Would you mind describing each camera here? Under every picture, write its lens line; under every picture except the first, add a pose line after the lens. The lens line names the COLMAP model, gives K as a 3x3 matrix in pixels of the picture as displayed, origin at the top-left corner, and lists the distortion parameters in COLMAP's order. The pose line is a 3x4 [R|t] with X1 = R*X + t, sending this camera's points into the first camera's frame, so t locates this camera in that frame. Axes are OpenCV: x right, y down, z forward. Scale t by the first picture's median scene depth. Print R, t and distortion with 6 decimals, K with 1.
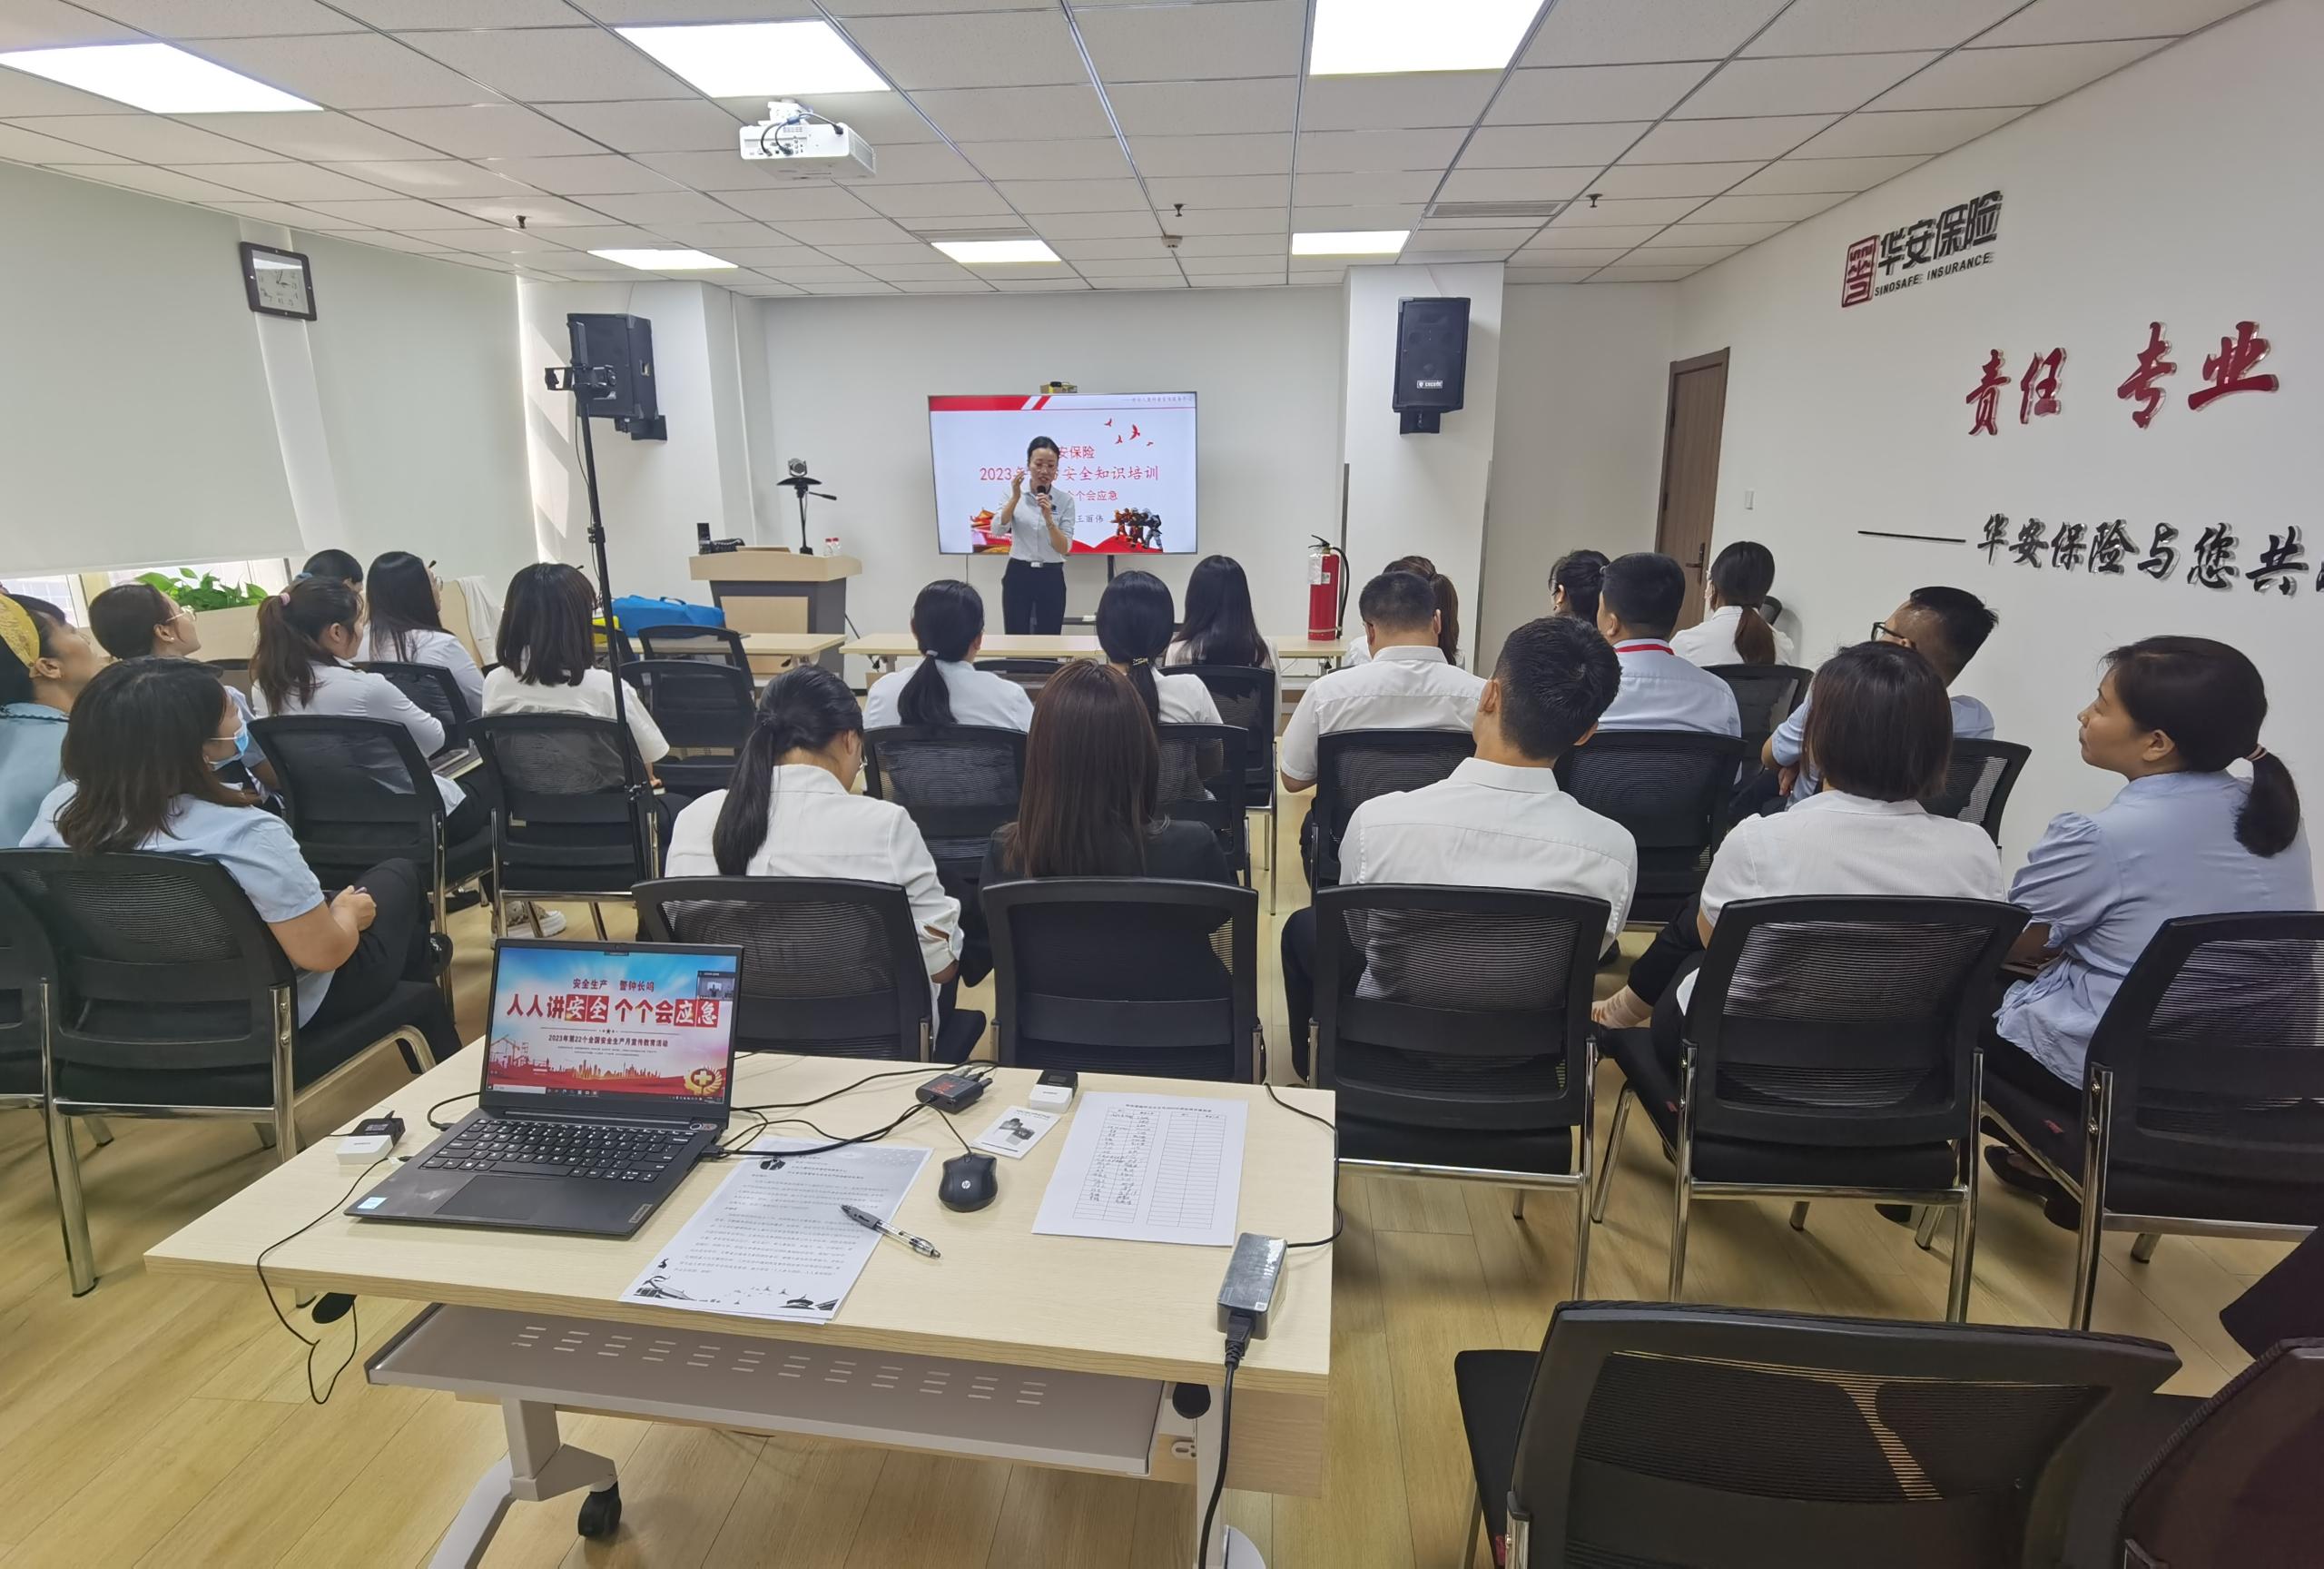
lens RADIAL K [[1193.4, 0, 1162.0], [0, 1193.4, 784.5], [0, 0, 1]] dist [0.017579, -0.029541]
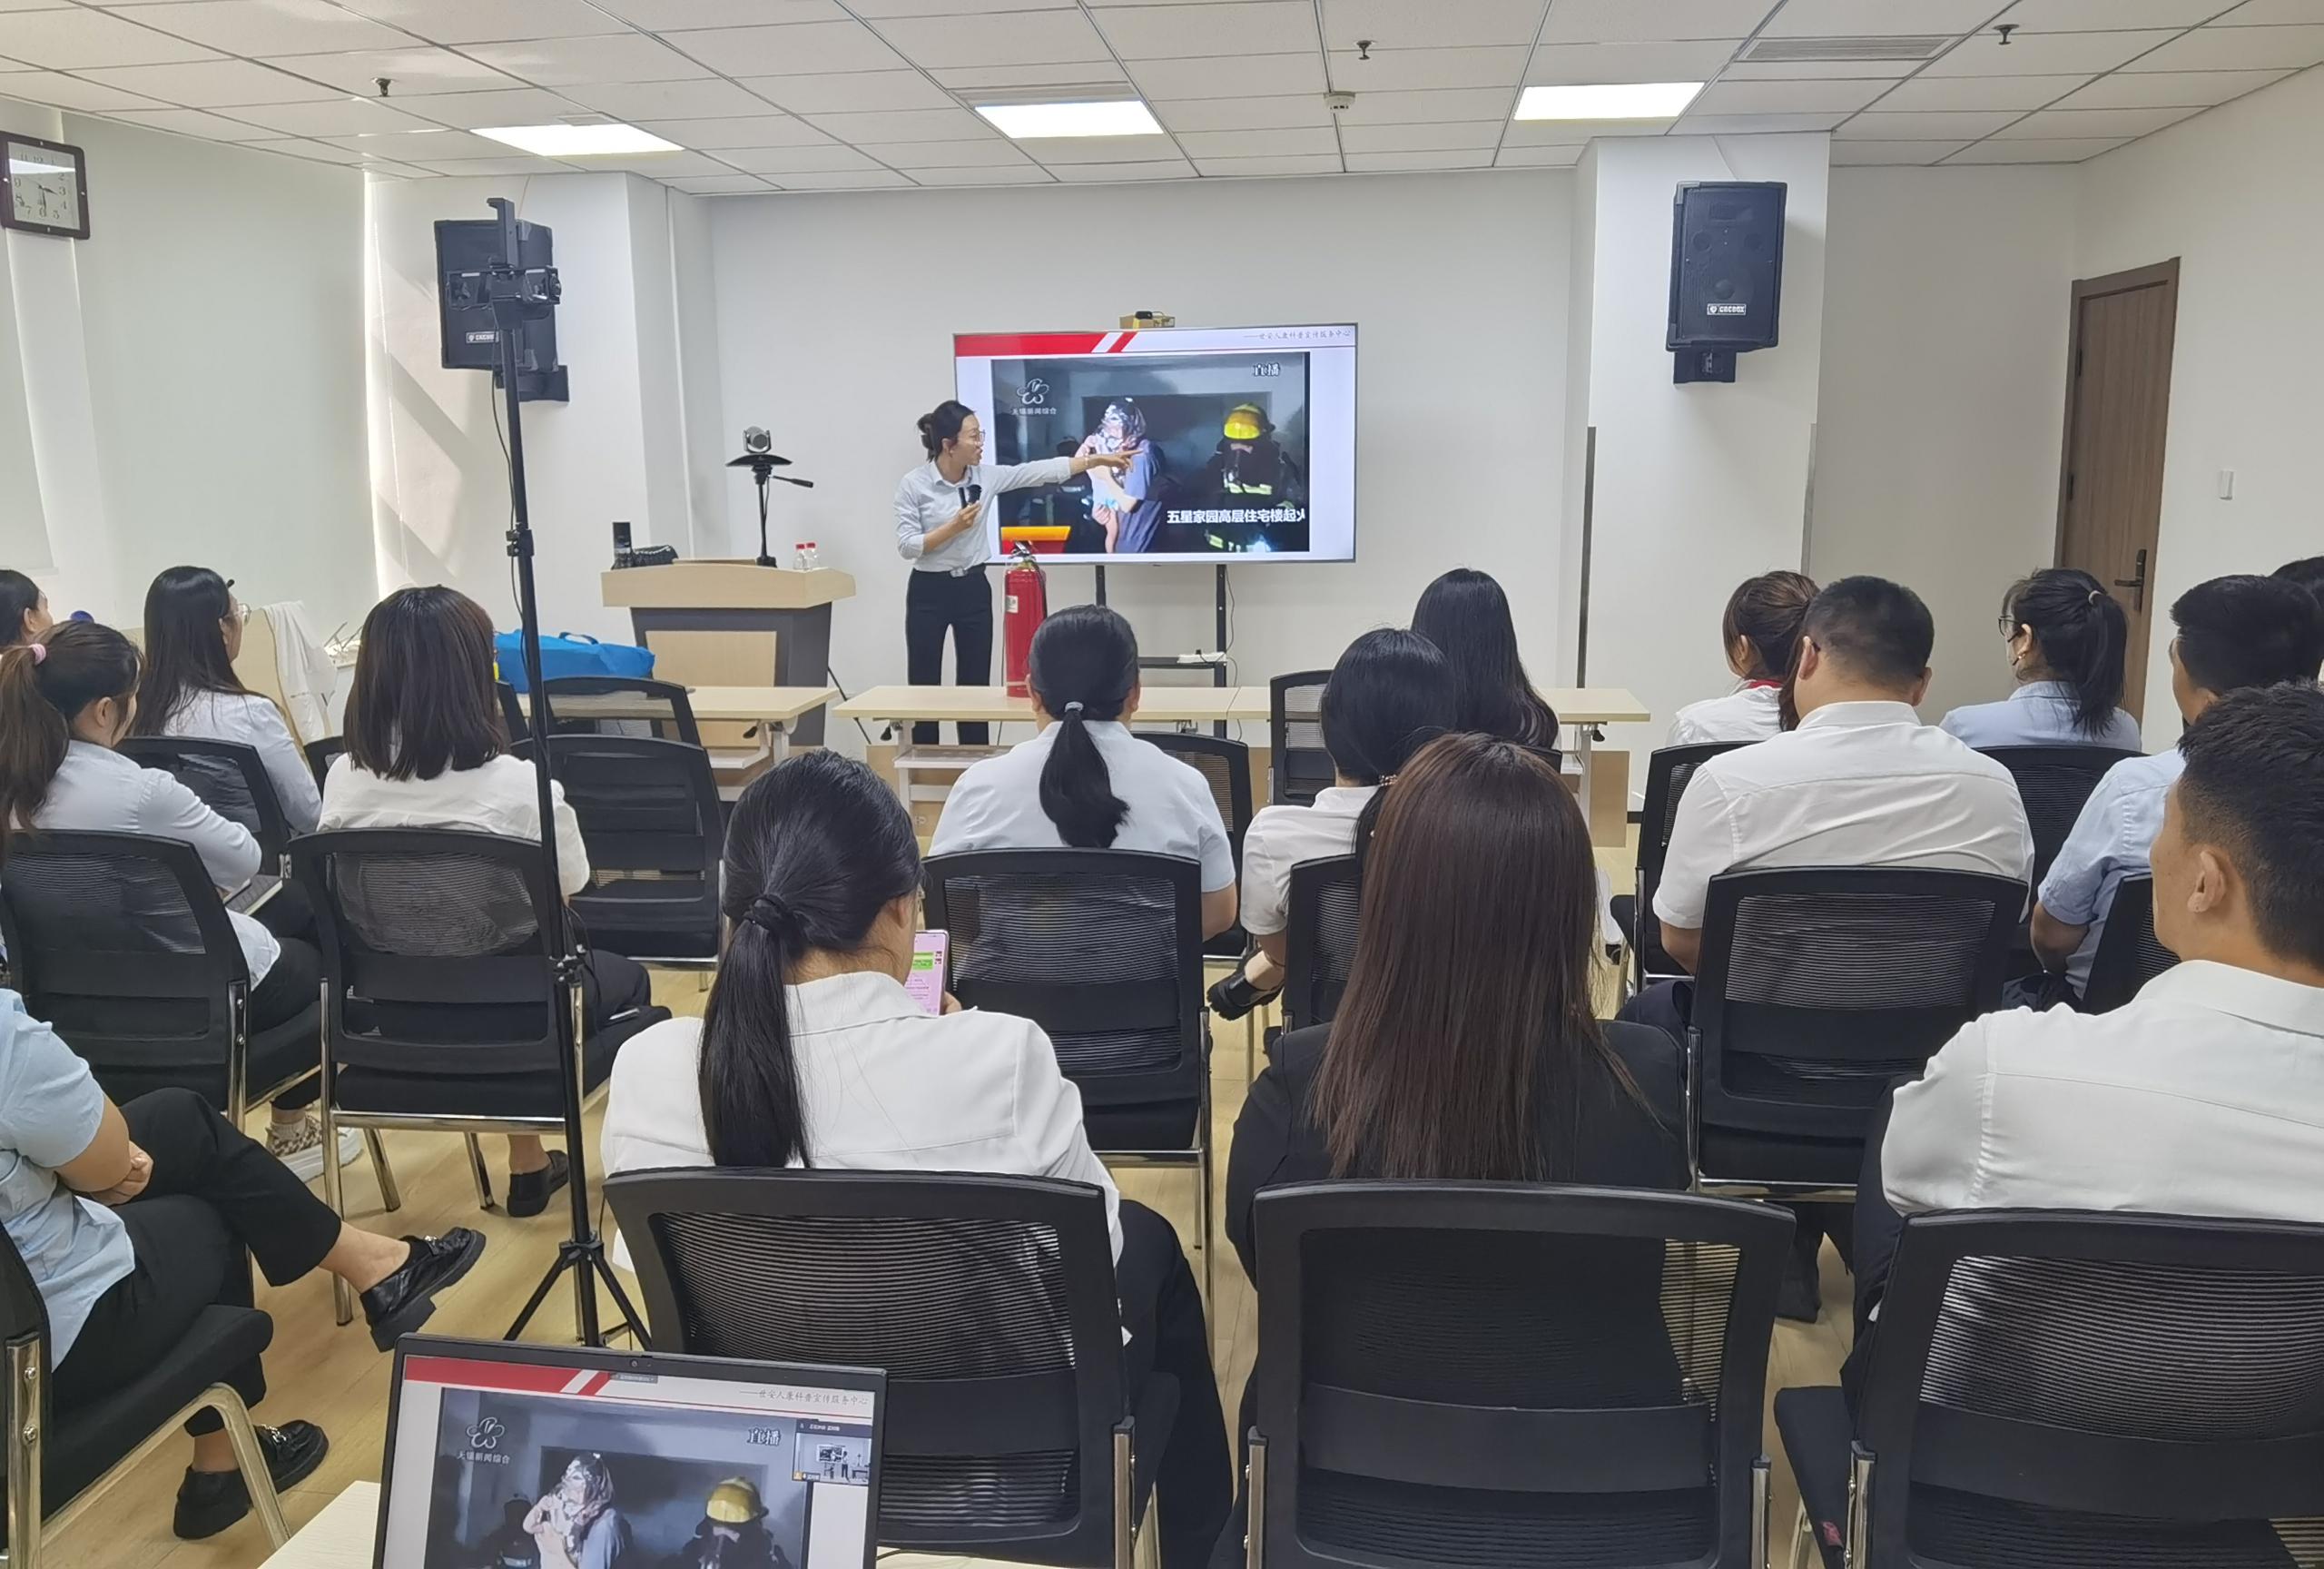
lens RADIAL K [[1694.4, 0, 1162.0], [0, 1694.4, 784.5], [0, 0, 1]] dist [-0.000094, -0.080466]
pose [[0.999581, 0.000567, -0.028942, -0.059711], [-0.002298, 0.998207, -0.059806, -0.017715], [0.028856, 0.059848, 0.997790, 0.079789]]
